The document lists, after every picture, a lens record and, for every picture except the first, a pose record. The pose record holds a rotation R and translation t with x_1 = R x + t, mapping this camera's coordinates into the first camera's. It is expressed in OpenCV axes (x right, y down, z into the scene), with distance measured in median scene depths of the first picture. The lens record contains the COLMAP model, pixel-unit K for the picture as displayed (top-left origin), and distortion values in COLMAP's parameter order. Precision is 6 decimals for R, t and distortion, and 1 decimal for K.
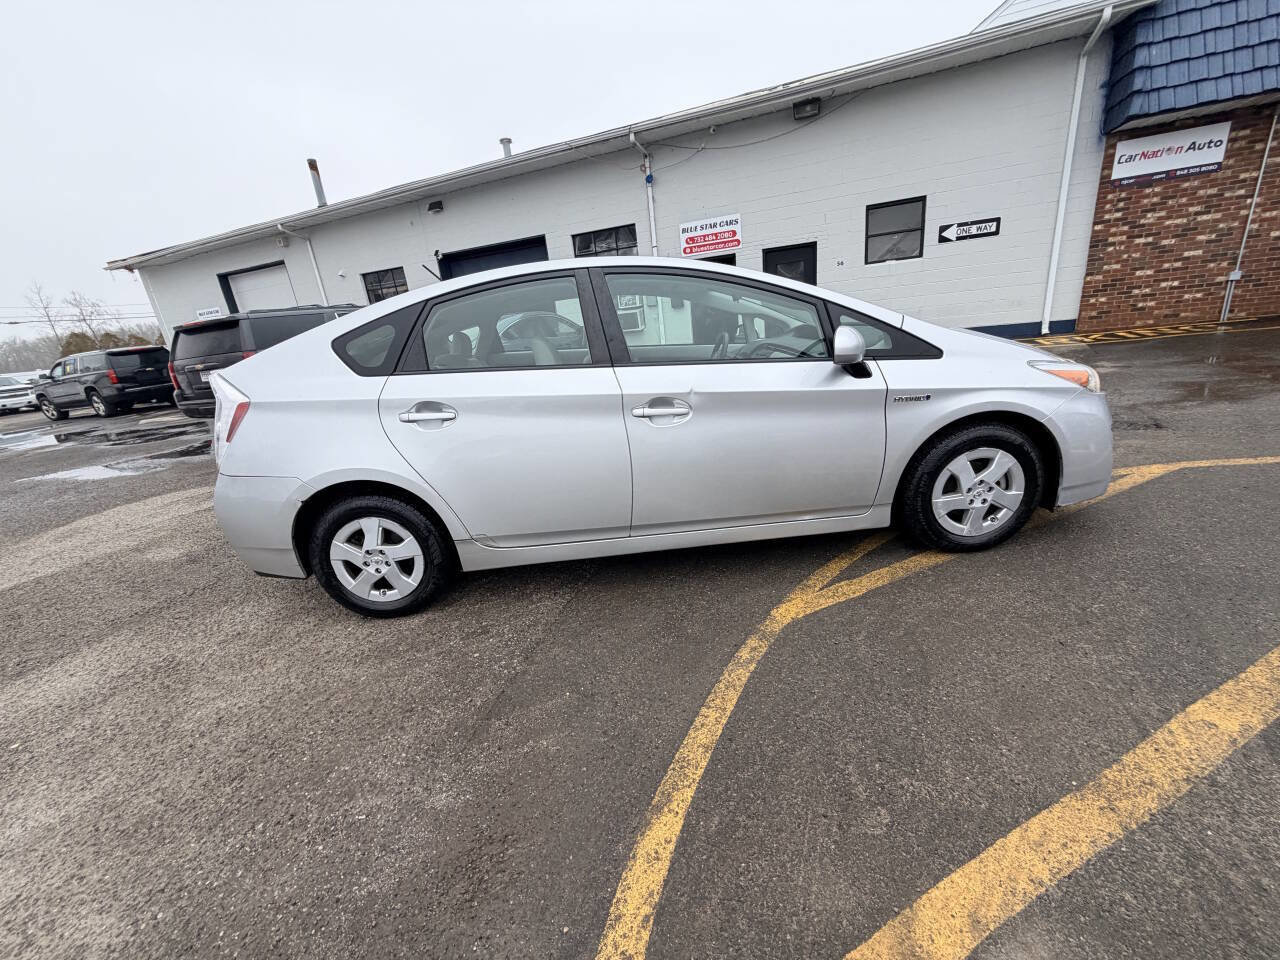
lens RADIAL K [[508.4, 0, 639.1], [0, 508.4, 478.0], [0, 0, 1]] dist [-0.000760, 0.000173]
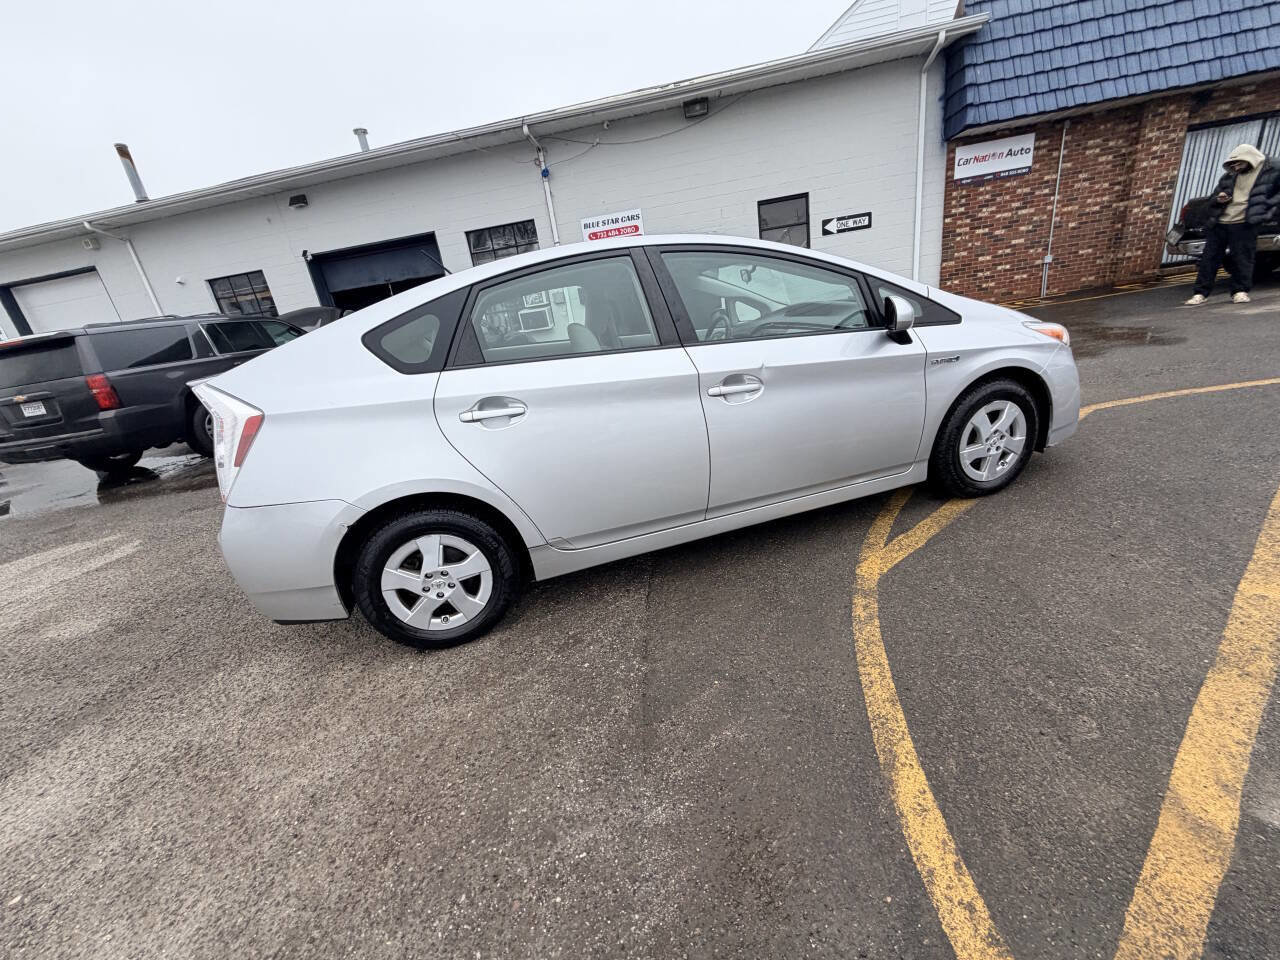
lens RADIAL K [[508.4, 0, 637.7], [0, 508.4, 477.0], [0, 0, 1]] dist [-0.000760, 0.000173]
pose [[0.970996, -0.109964, 0.212309, -0.341022], [0.110374, 0.993840, 0.009957, 0.008559], [-0.212096, 0.013765, 0.977152, 0.063542]]
